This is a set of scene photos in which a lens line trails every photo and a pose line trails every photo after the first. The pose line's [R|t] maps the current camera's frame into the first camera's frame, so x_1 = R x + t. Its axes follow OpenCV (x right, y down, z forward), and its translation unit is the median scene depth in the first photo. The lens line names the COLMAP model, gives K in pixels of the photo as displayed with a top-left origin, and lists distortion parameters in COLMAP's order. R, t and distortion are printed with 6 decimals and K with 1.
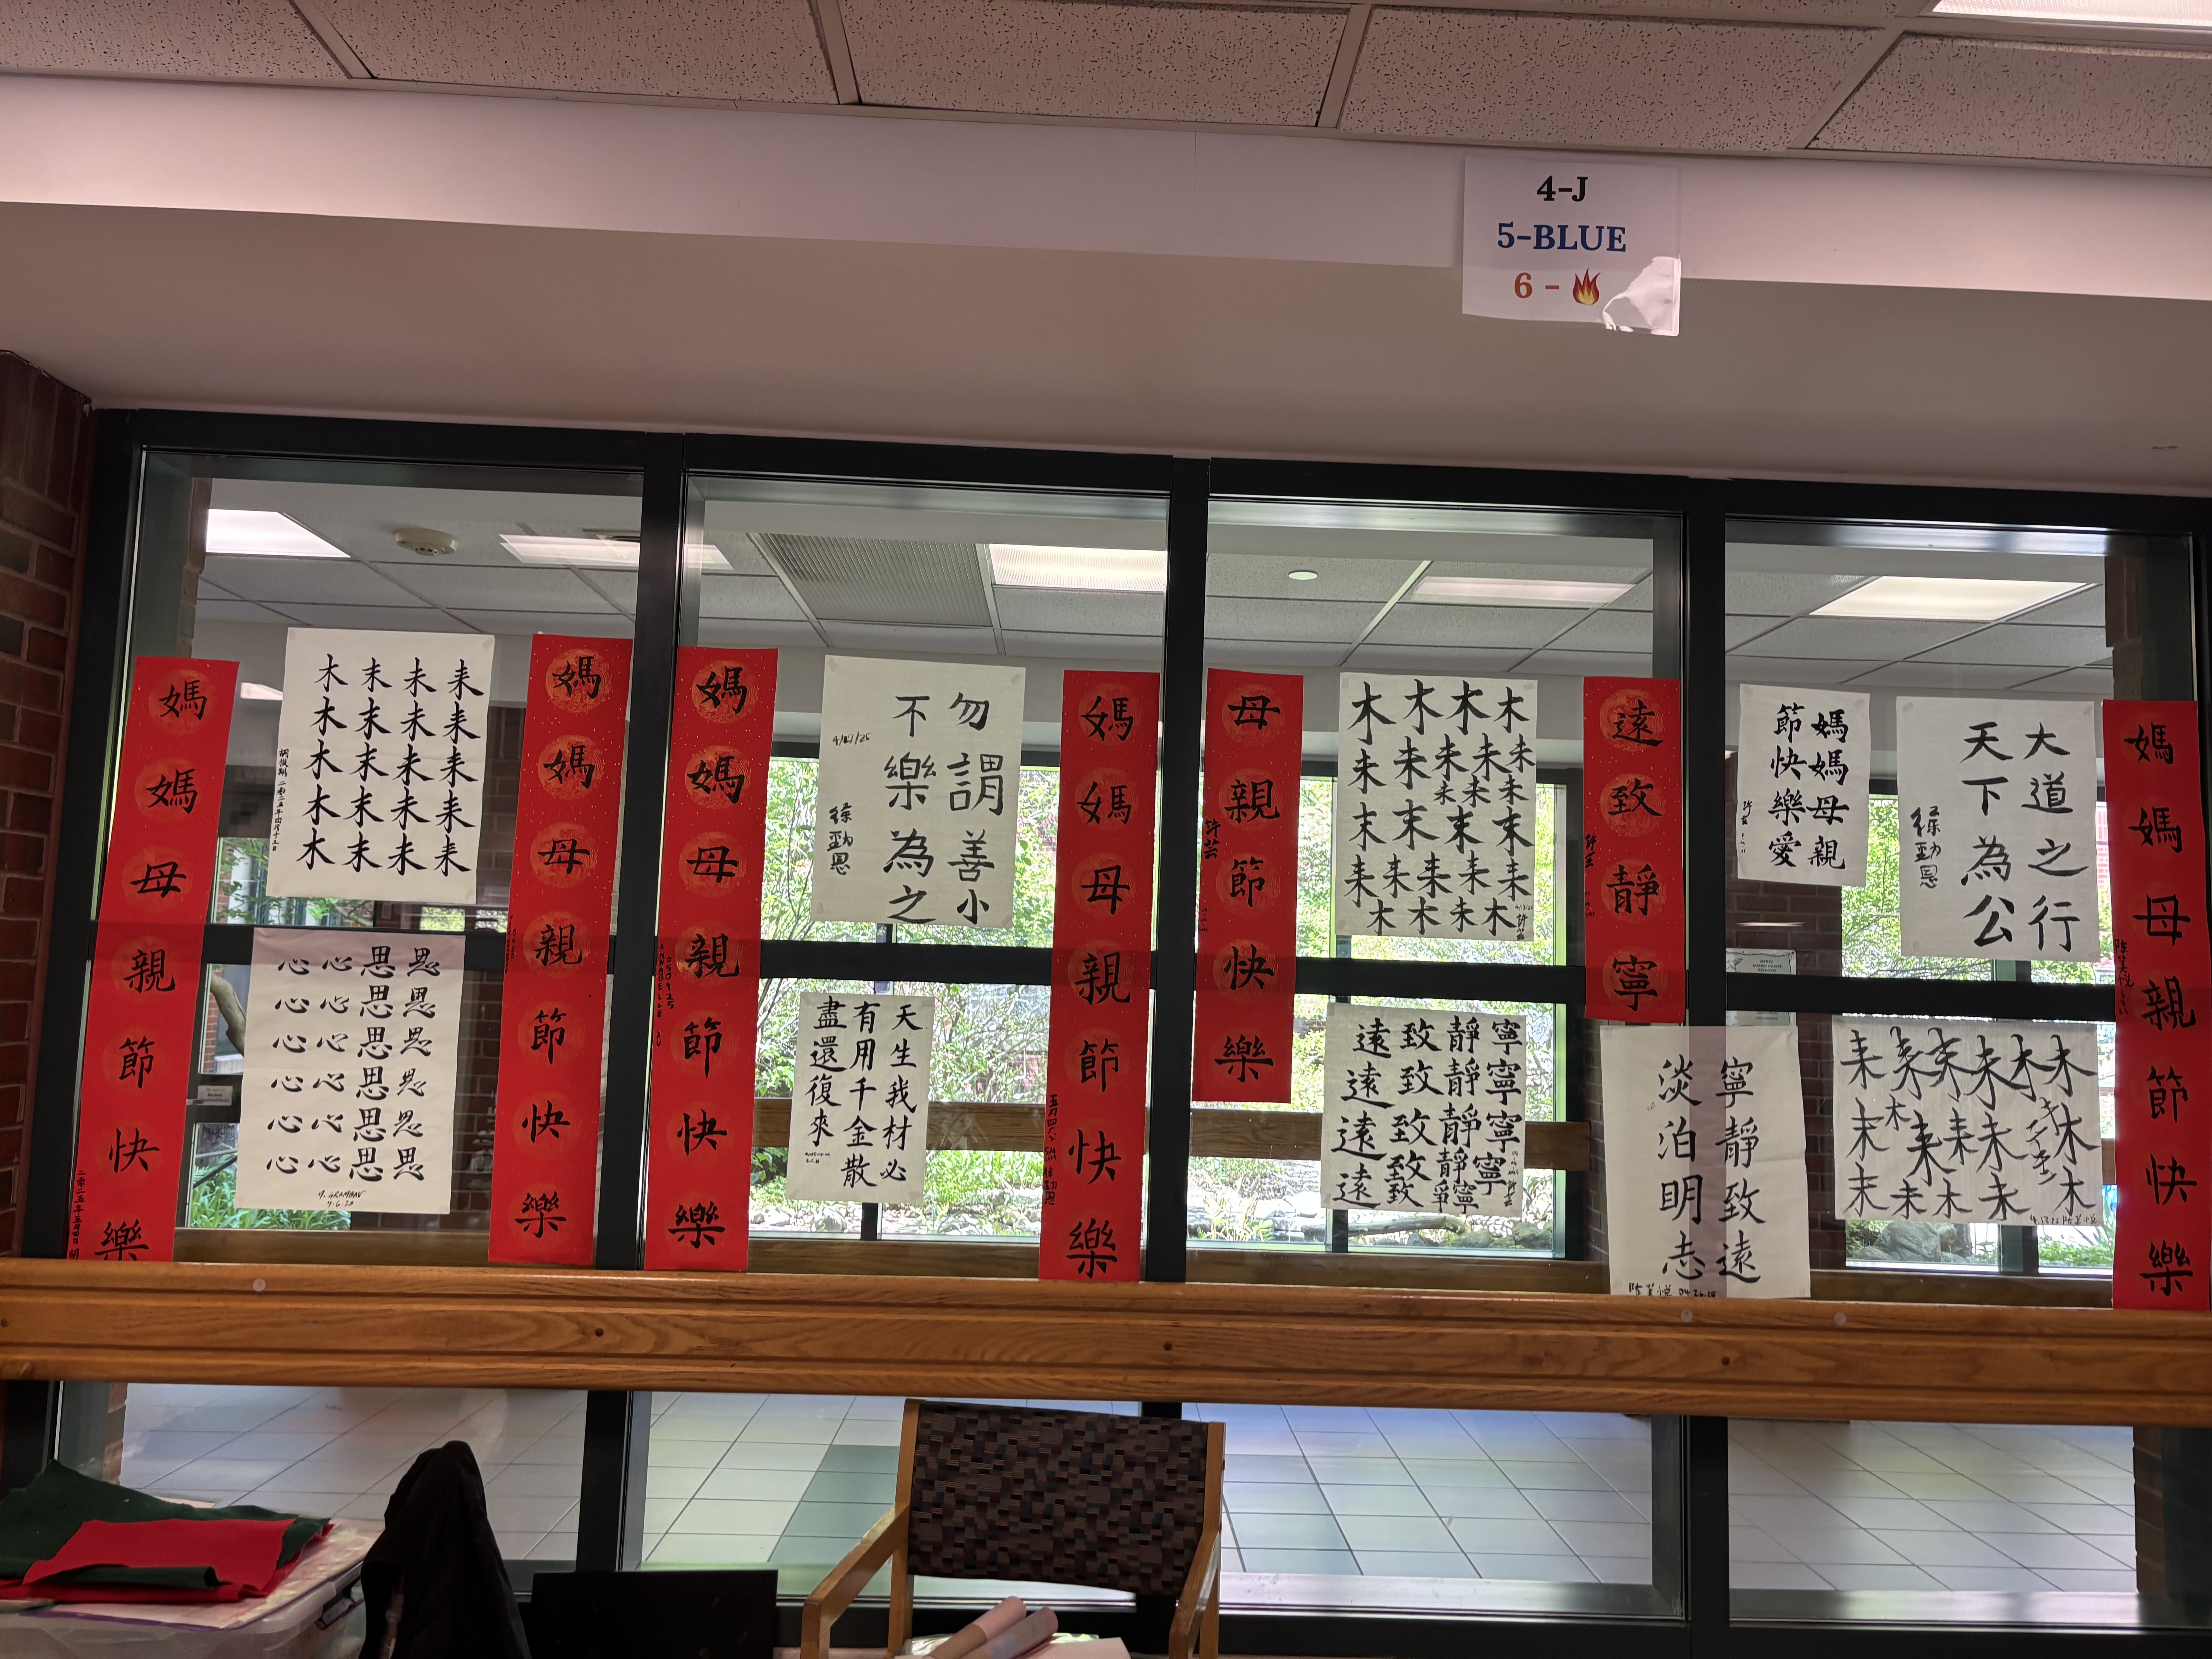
lens RADIAL K [[1653.6, 0, 1110.7], [0, 1653.6, 843.2], [0, 0, 1]] dist [0.051918, -0.048905]
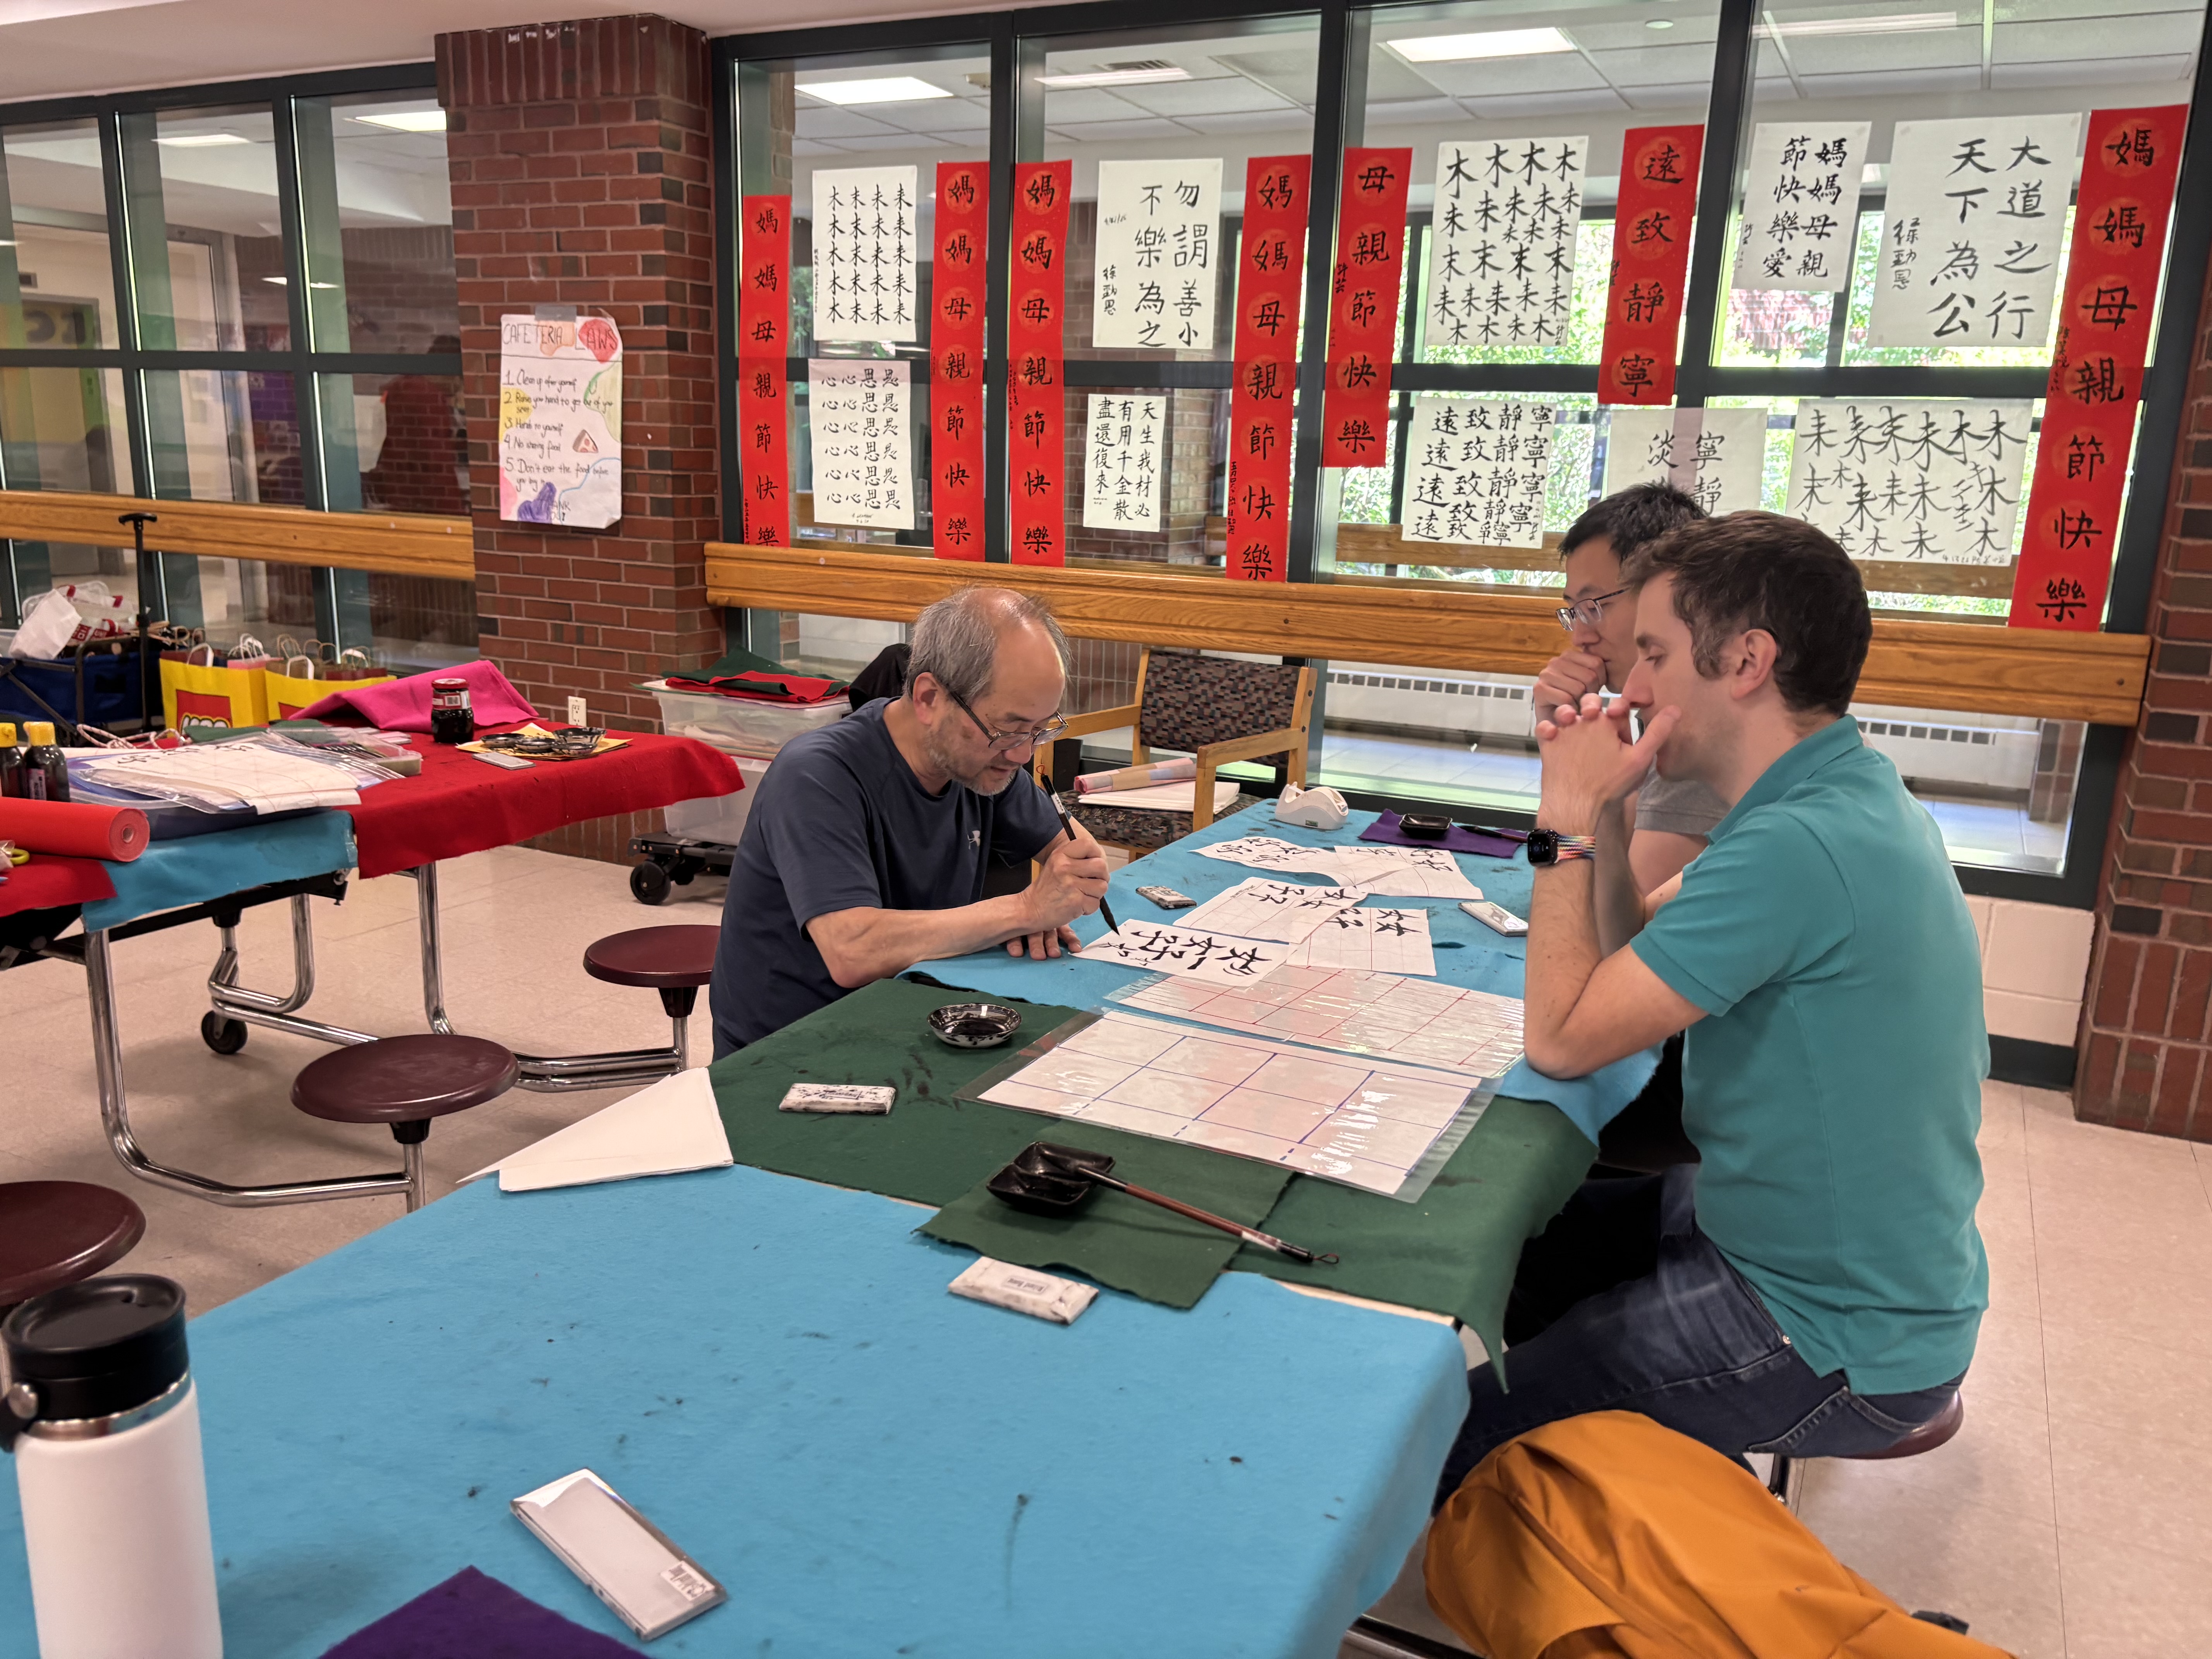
lens RADIAL K [[1653.6, 0, 1087.9], [0, 1653.6, 841.3], [0, 0, 1]] dist [0.051918, -0.048905]
pose [[0.878476, 0.109184, -0.465145, 0.593943], [0.034701, 0.956388, 0.290030, 0.038125], [0.476525, -0.270925, 0.836375, -0.440915]]
